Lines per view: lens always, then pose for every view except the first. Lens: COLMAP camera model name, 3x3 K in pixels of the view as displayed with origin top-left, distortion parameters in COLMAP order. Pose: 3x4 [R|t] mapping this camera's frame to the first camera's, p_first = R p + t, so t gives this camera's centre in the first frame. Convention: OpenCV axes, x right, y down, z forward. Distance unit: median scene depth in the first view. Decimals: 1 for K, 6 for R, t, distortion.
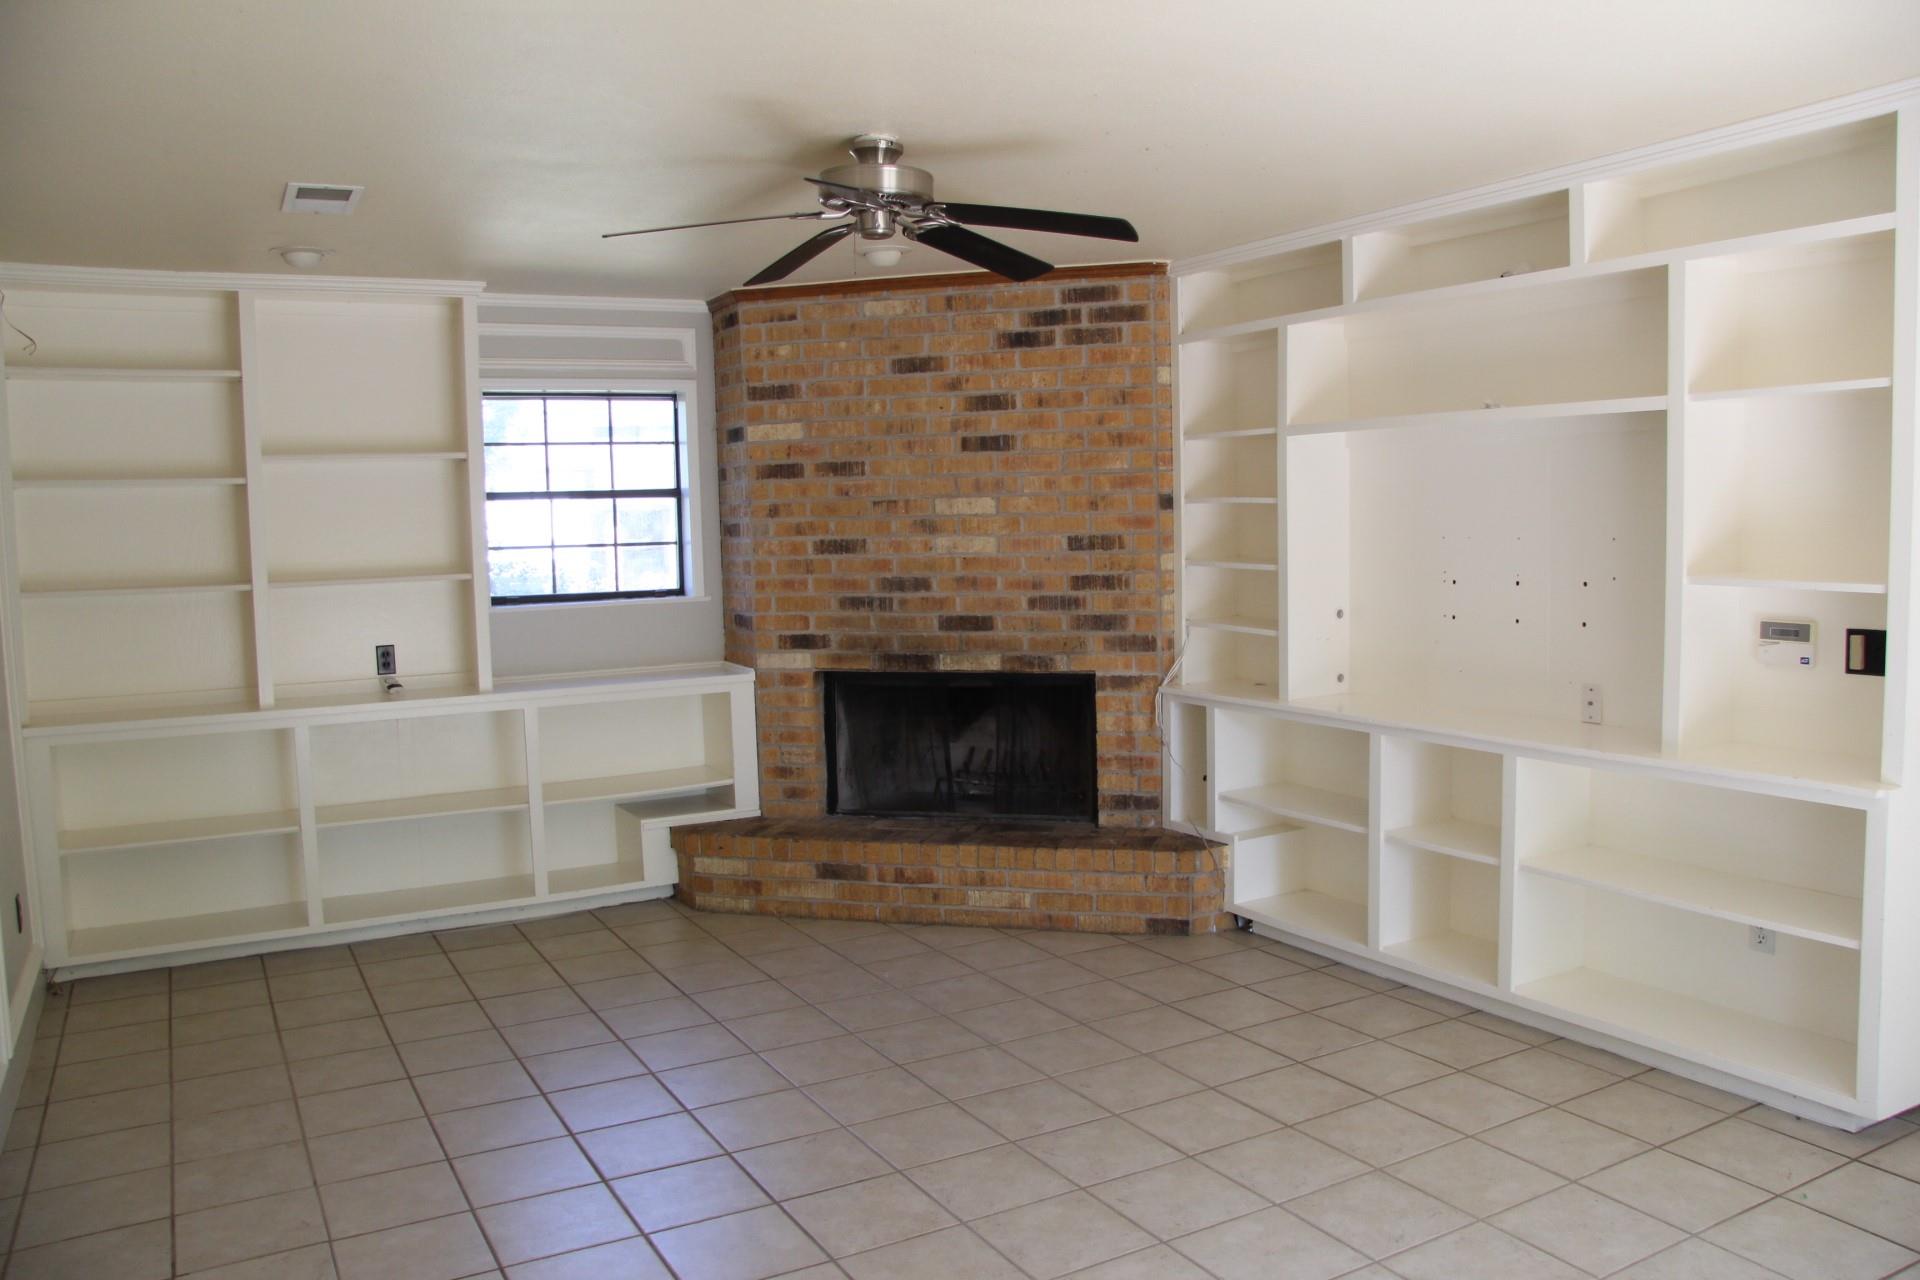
lens RADIAL K [[1475.7, 0, 960.0], [0, 1475.7, 640.0], [0, 0, 1]] dist [-0.027567, 0.005700]
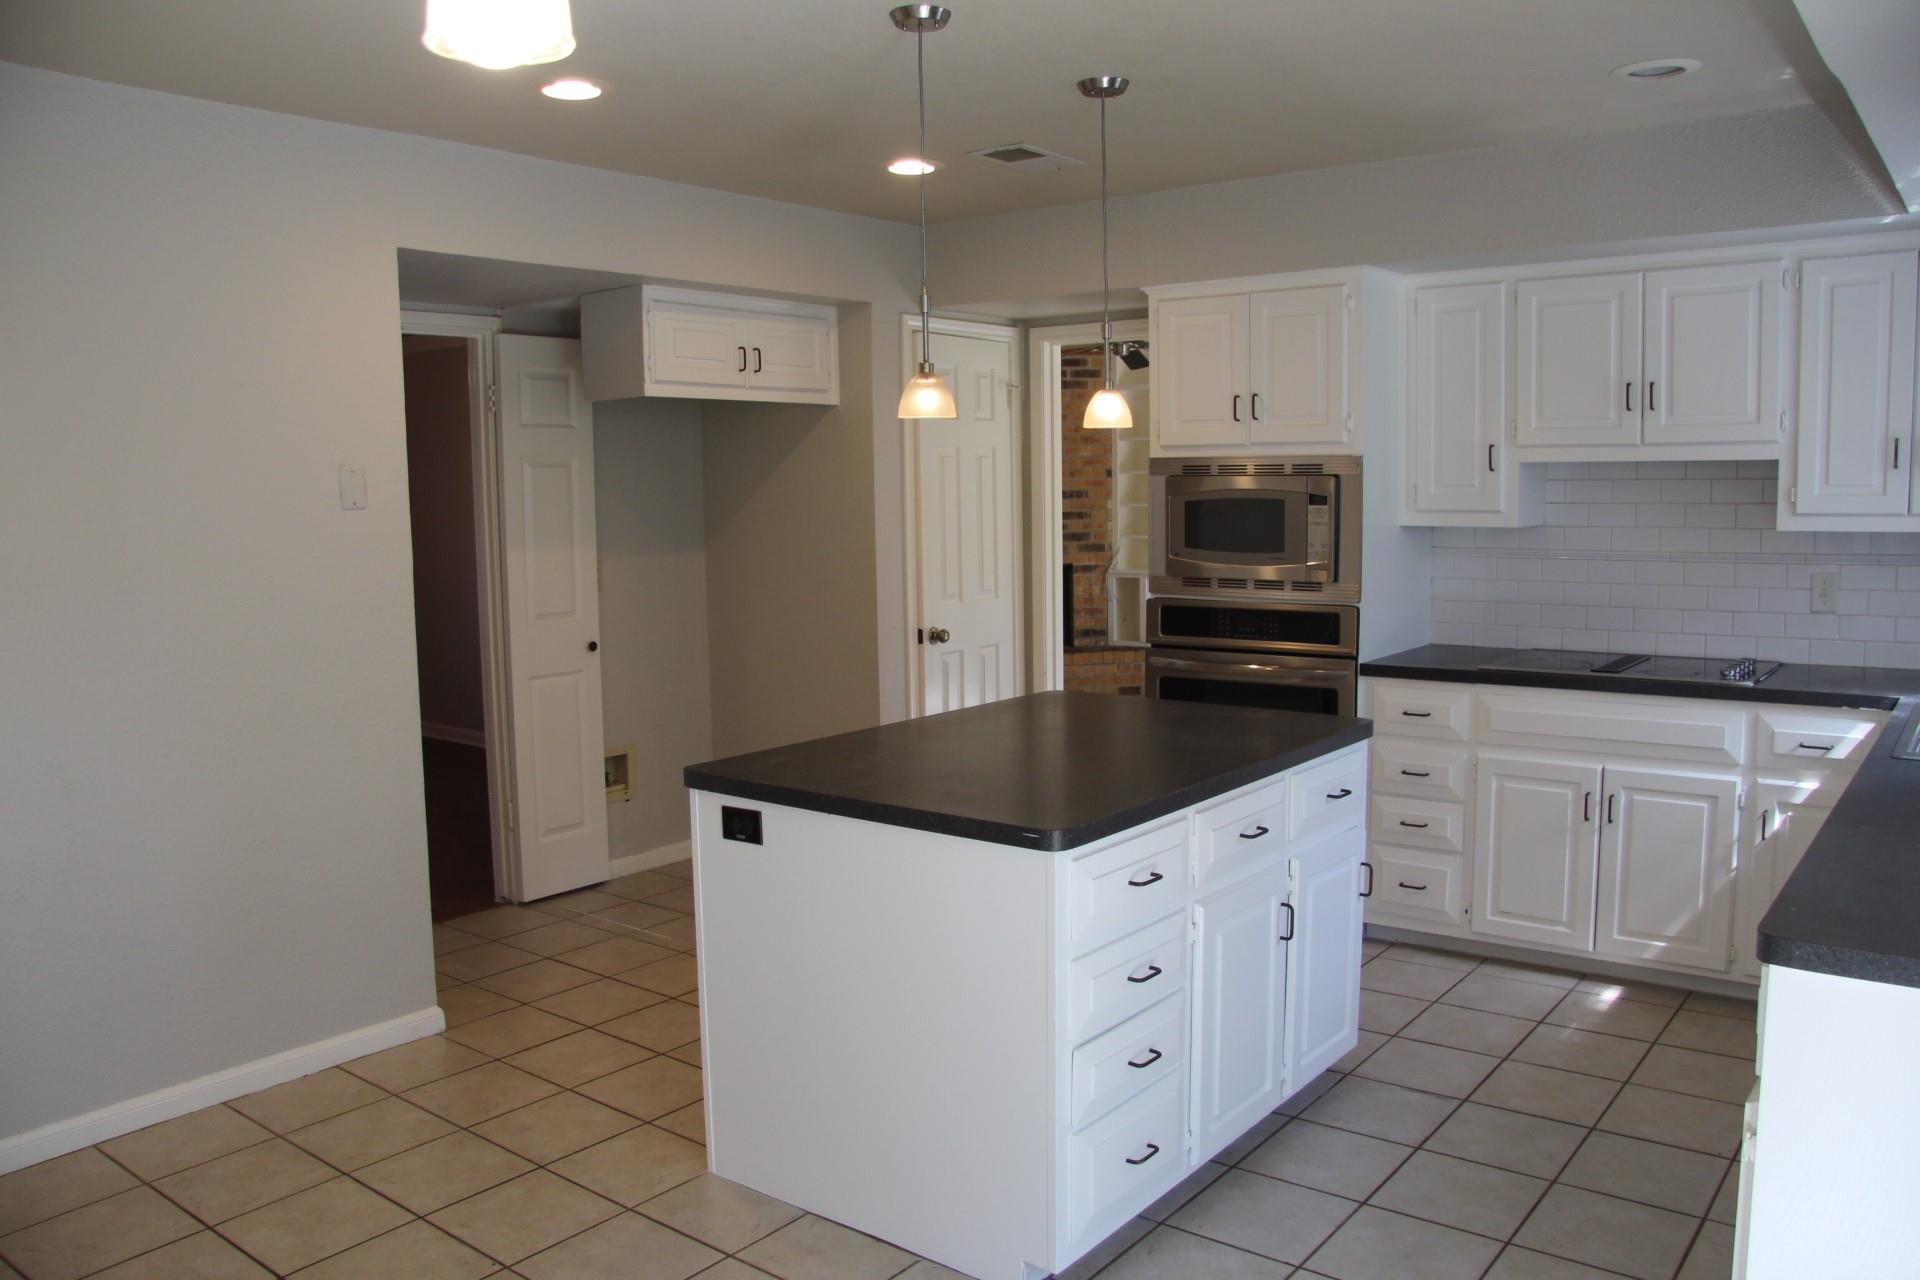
lens RADIAL K [[1475.7, 0, 960.0], [0, 1475.7, 640.0], [0, 0, 1]] dist [-0.027567, 0.005700]
pose [[0.914807, -0.038298, 0.402072, -0.805352], [0.032151, 0.999240, 0.022030, 0.073445], [-0.402610, -0.007226, 0.915343, -0.665278]]
